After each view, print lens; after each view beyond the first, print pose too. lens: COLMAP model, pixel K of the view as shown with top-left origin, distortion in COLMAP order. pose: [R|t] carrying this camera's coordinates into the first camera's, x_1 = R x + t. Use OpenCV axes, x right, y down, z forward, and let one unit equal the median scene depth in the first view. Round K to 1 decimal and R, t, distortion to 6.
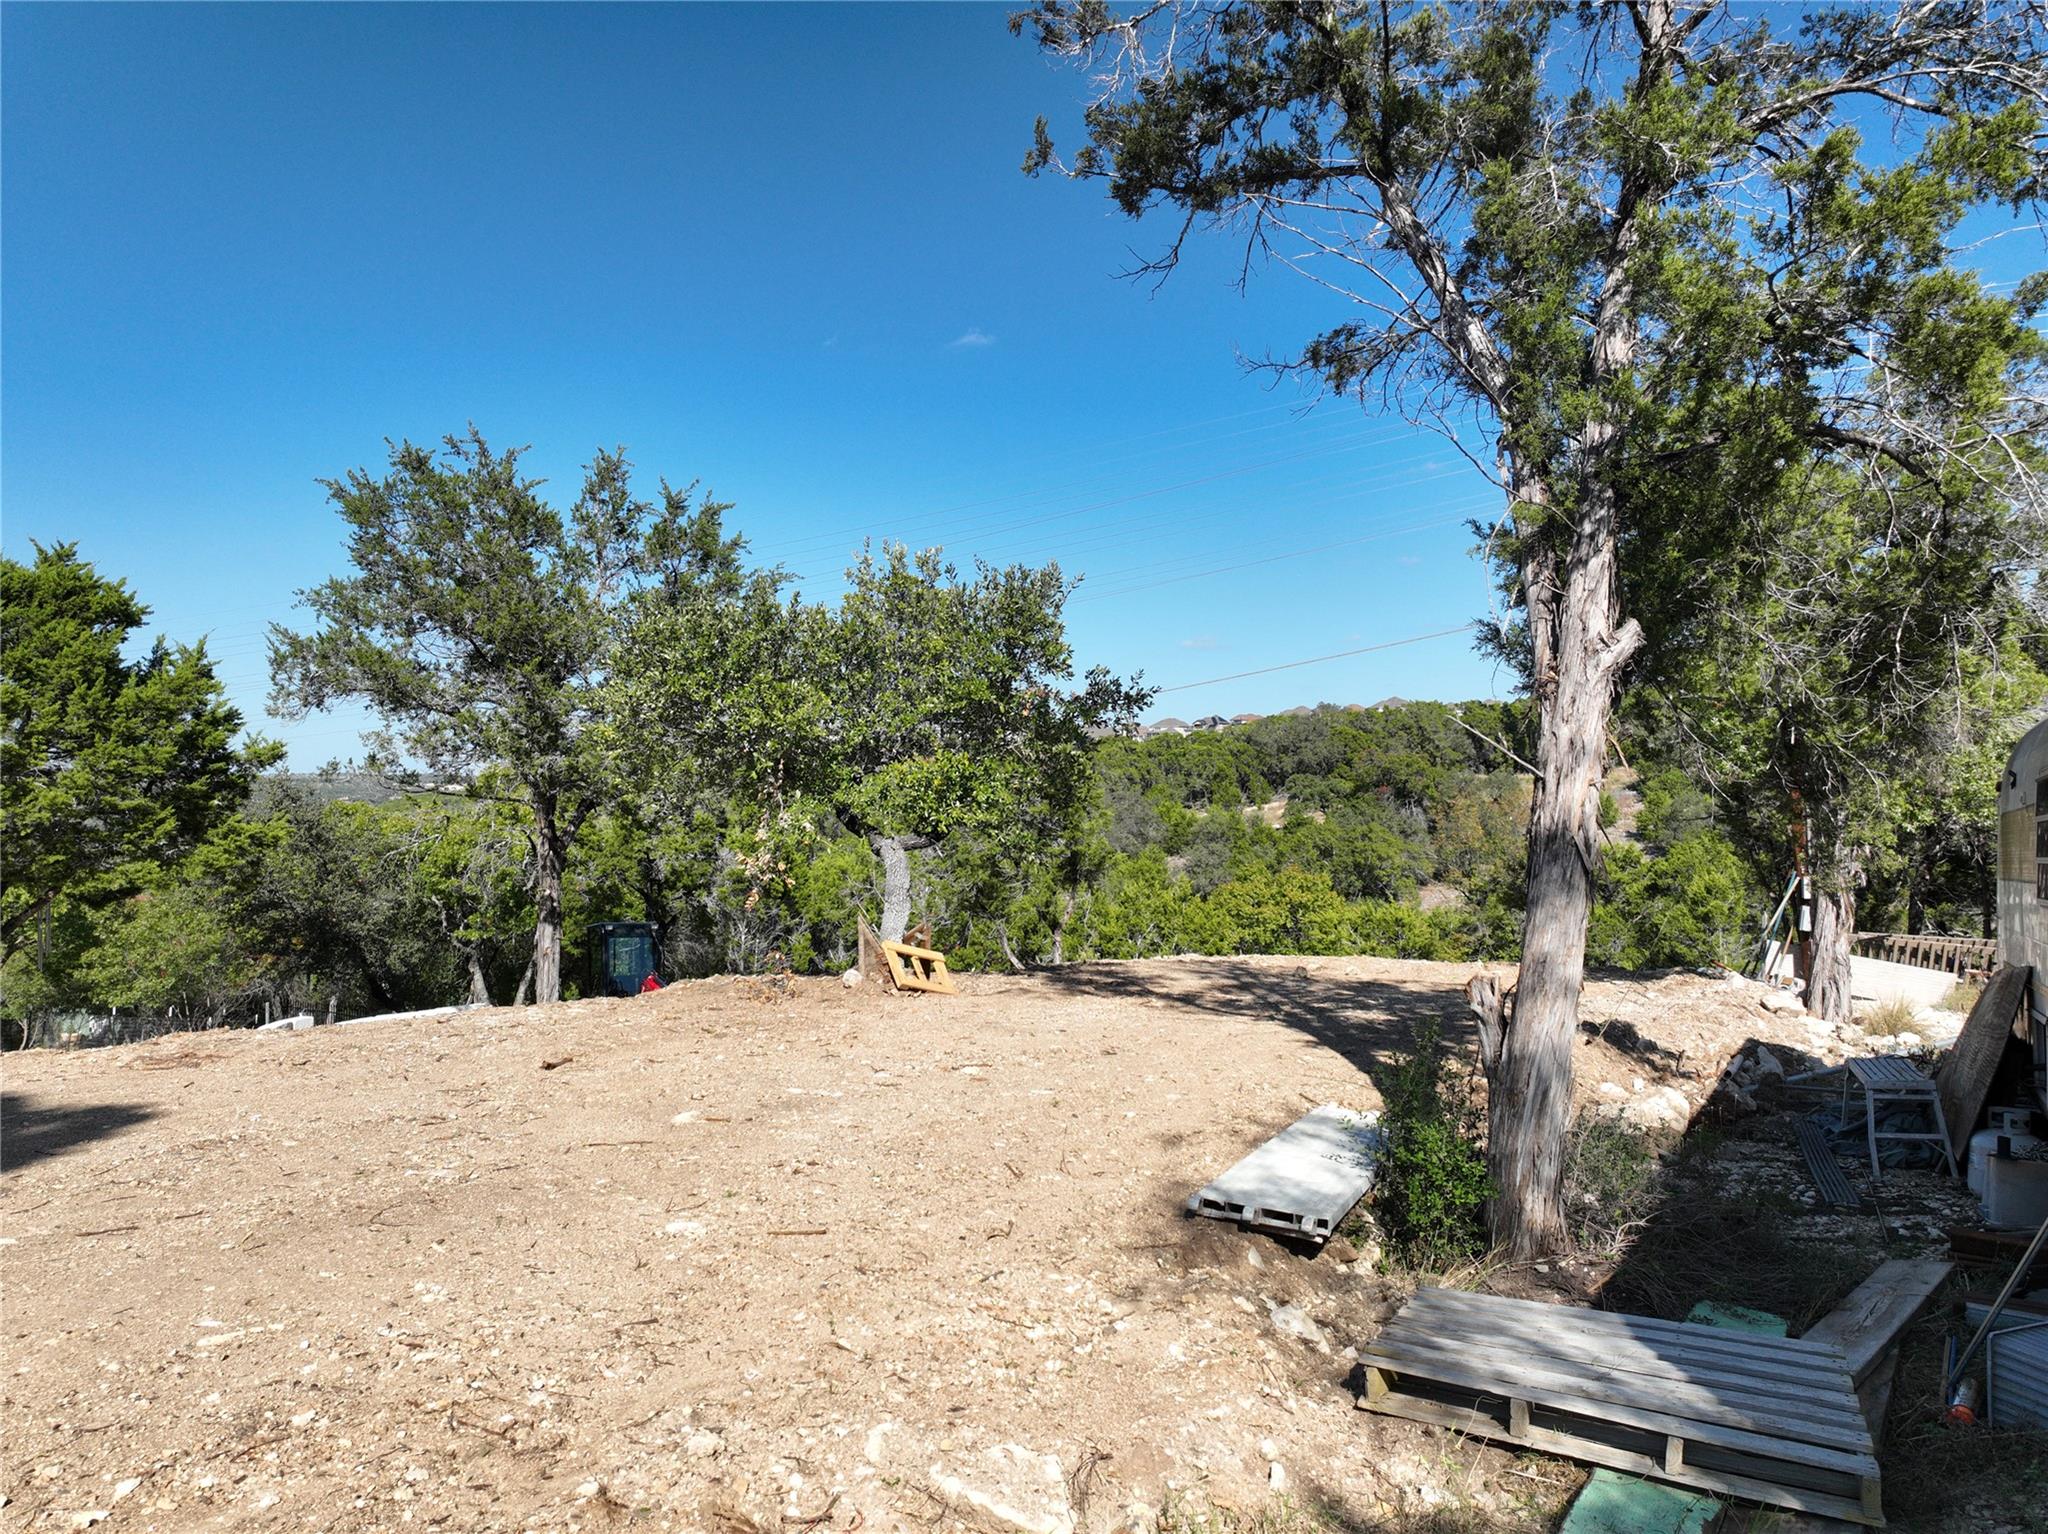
lens RADIAL K [[1442.6, 0, 1016.1], [0, 1442.6, 765.4], [0, 0, 1]] dist [-0.005119, 0.021101]
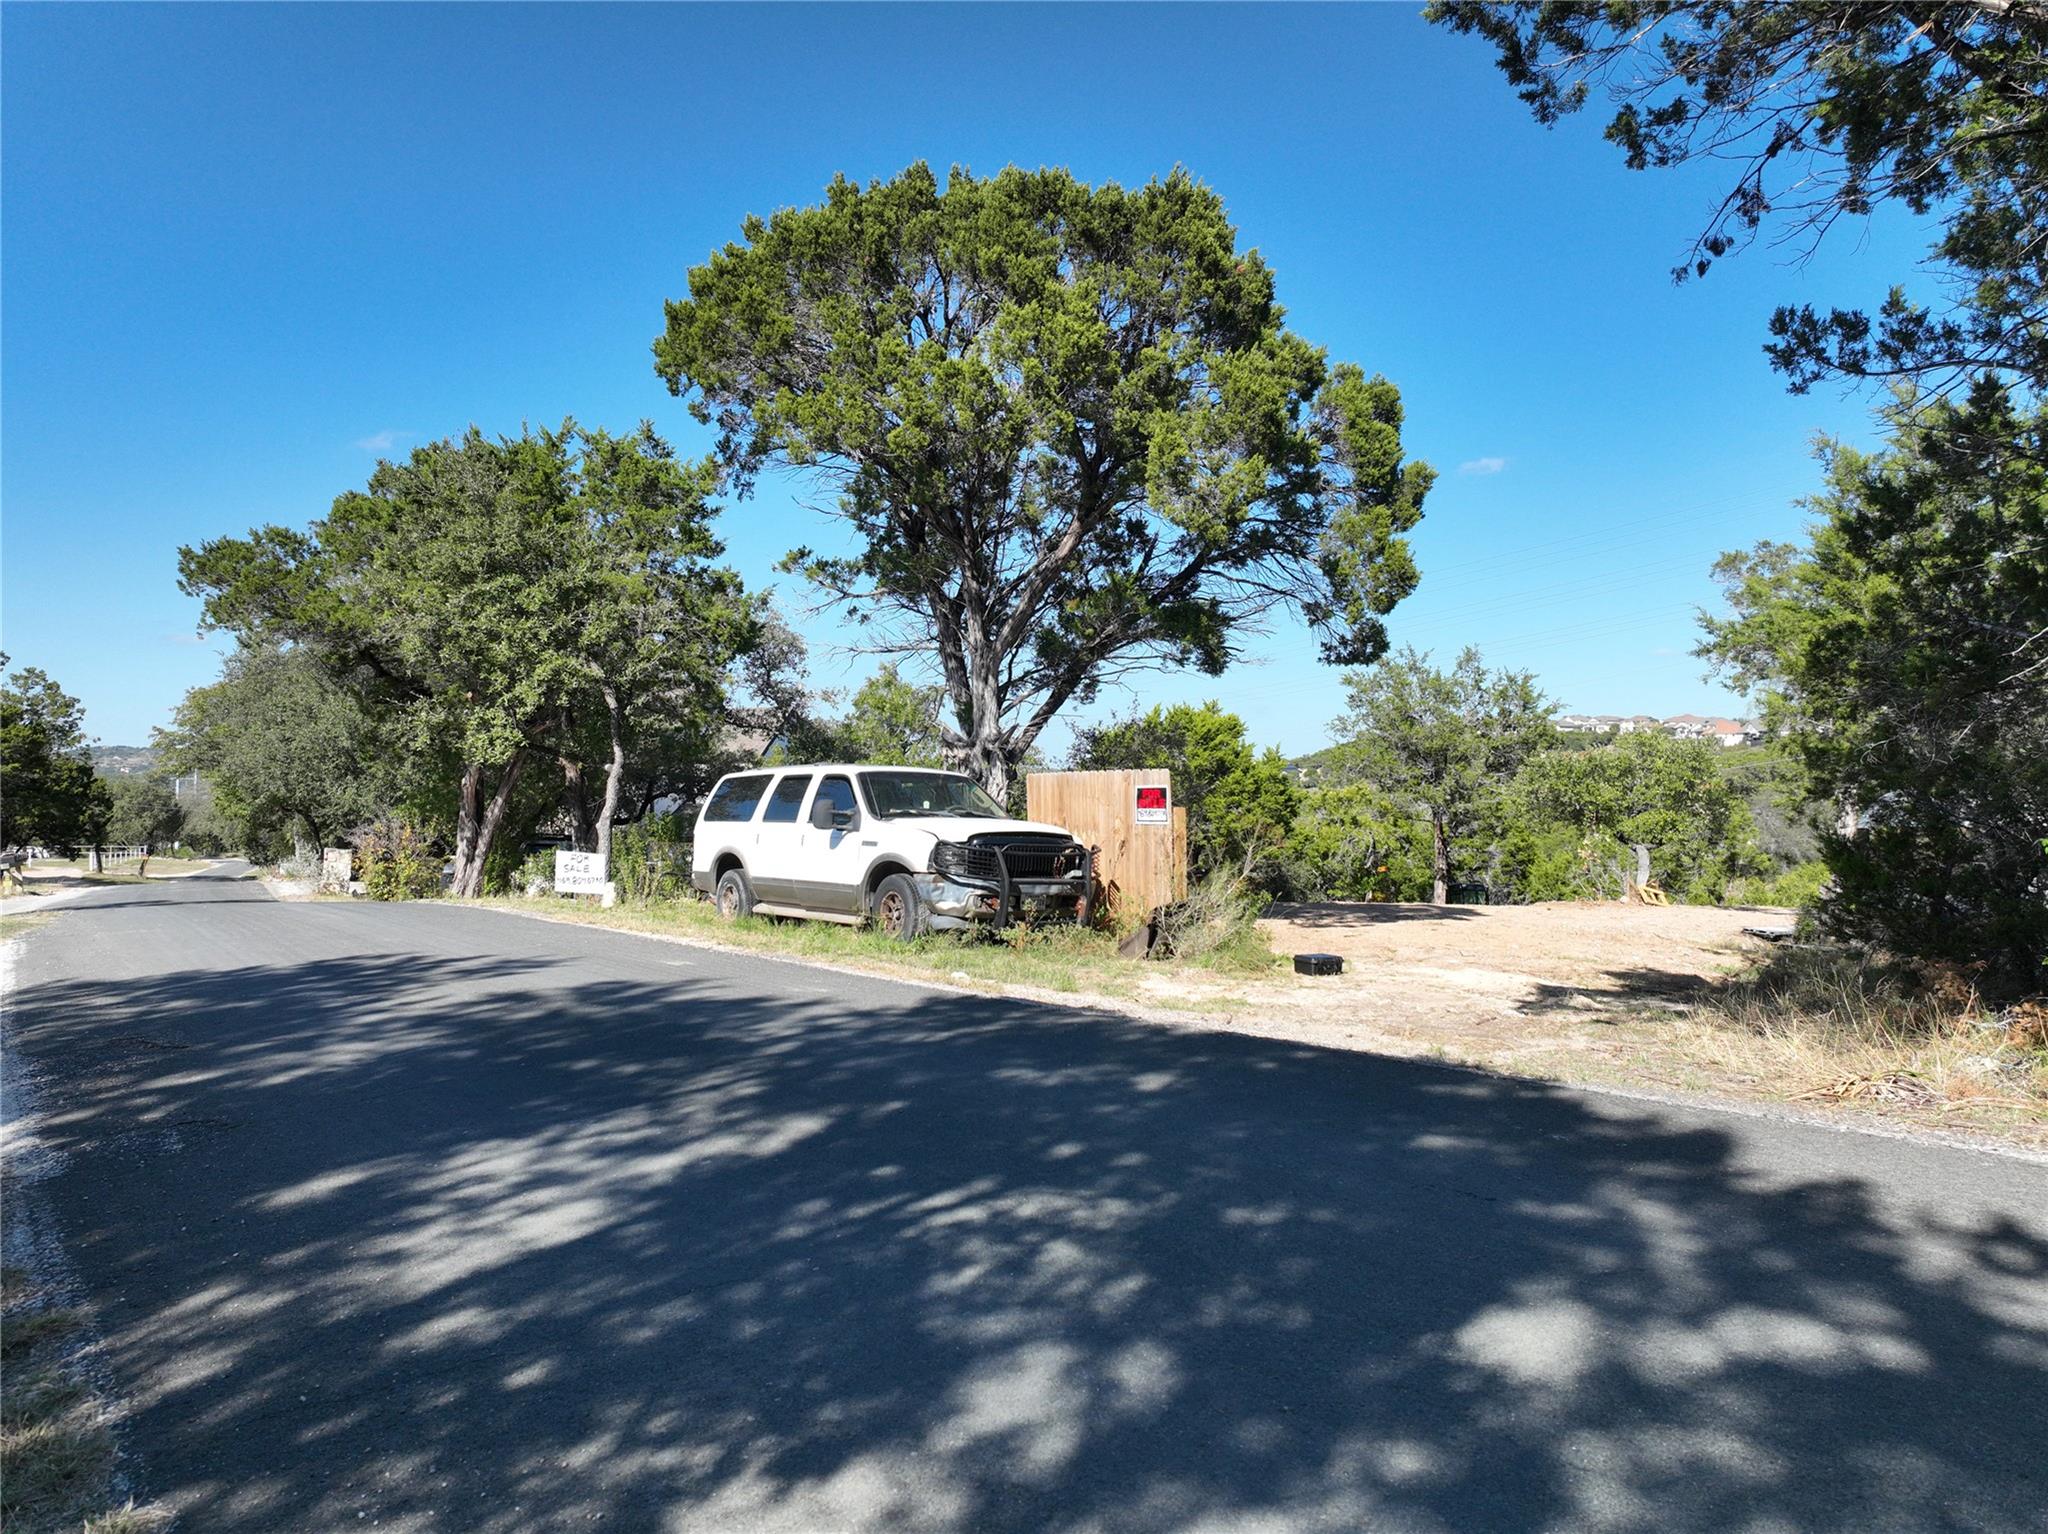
lens RADIAL K [[1442.6, 0, 1022.8], [0, 1442.6, 771.2], [0, 0, 1]] dist [-0.005119, 0.021101]
pose [[0.908386, 0.001141, -0.418130, -0.004092], [0.002367, 0.999966, 0.007870, -0.027830], [0.418125, -0.008139, 0.908353, -0.480817]]
